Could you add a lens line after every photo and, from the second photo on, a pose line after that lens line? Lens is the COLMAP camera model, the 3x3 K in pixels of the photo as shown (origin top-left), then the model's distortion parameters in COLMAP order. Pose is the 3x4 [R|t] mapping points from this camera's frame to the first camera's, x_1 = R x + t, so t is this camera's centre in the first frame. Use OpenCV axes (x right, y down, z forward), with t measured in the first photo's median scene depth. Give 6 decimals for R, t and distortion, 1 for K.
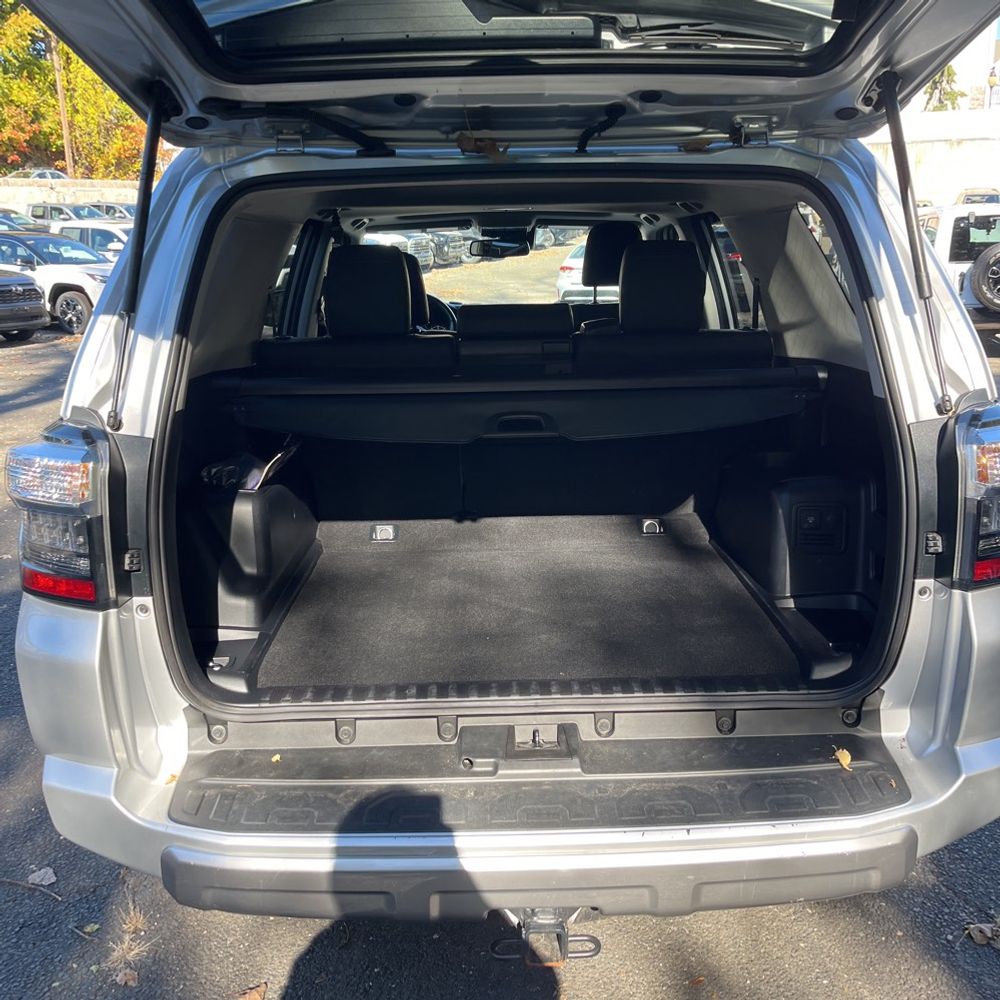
lens RADIAL K [[1022.5, 0, 502.0], [0, 1022.5, 516.3], [0, 0, 1]] dist [0.079239, -0.133612]
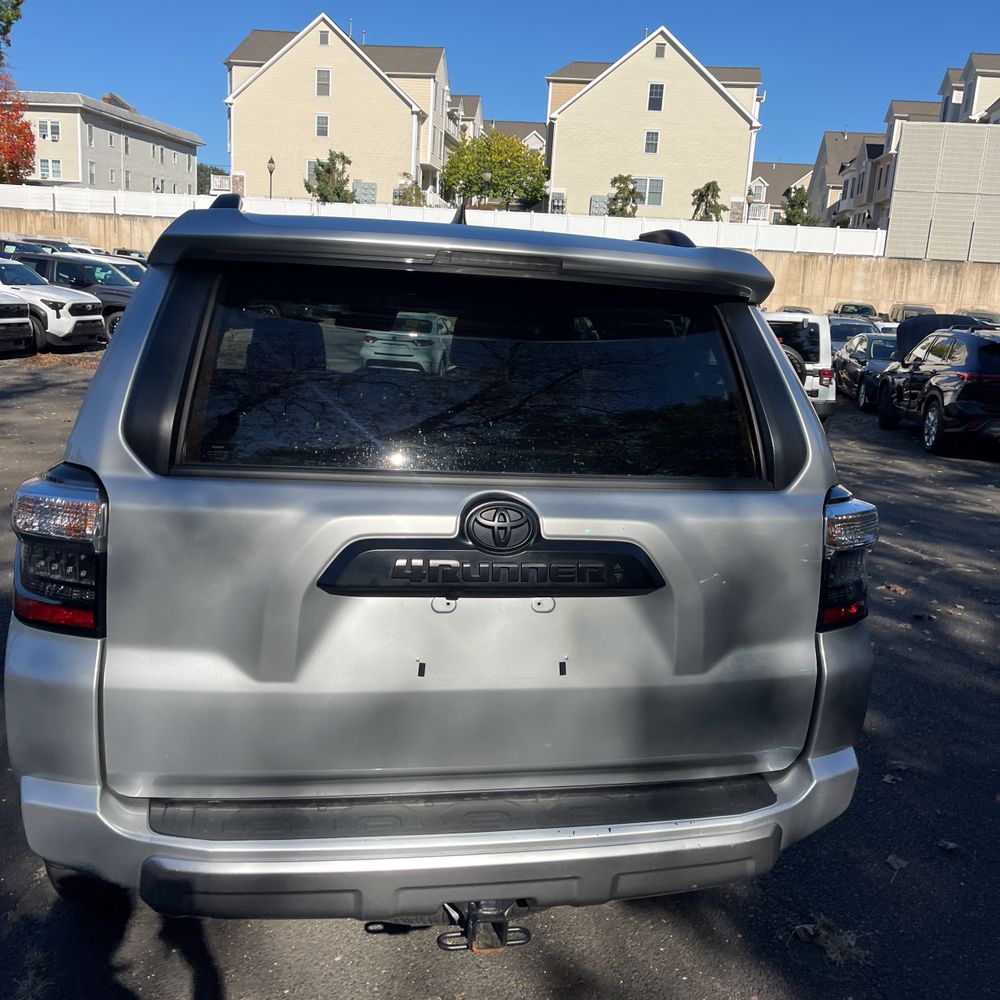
lens RADIAL K [[1032.3, 0, 497.1], [0, 1032.3, 498.2], [0, 0, 1]] dist [0.013792, -0.007848]
pose [[0.978134, 0.041549, 0.203782, -0.142662], [-0.024667, 0.996102, -0.084694, 0.018521], [-0.206507, 0.077815, 0.975346, -0.119105]]
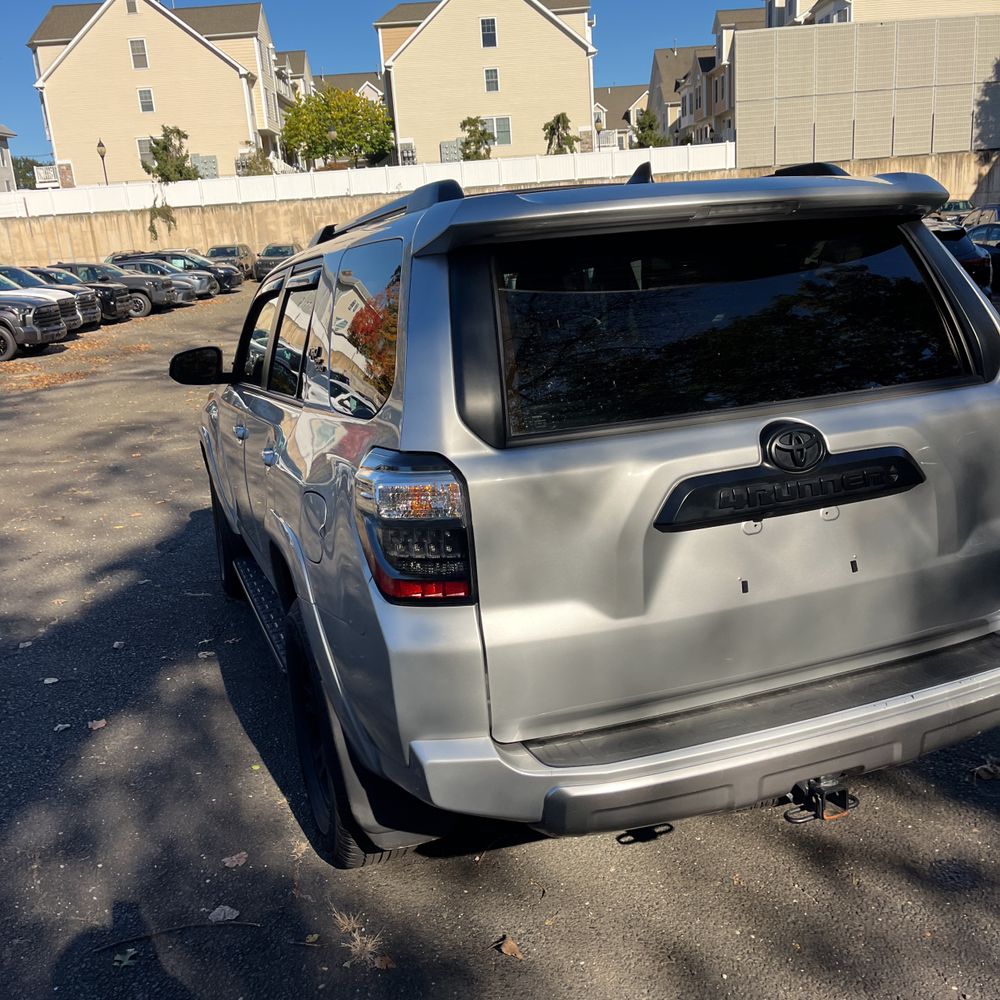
lens RADIAL K [[1025.2, 0, 509.7], [0, 1025.2, 520.5], [0, 0, 1]] dist [0.036660, -0.041058]
pose [[0.941102, -0.127305, 0.313241, -0.497211], [0.137959, 0.990365, -0.011991, 0.010550], [-0.308697, 0.054499, 0.949598, -0.102872]]
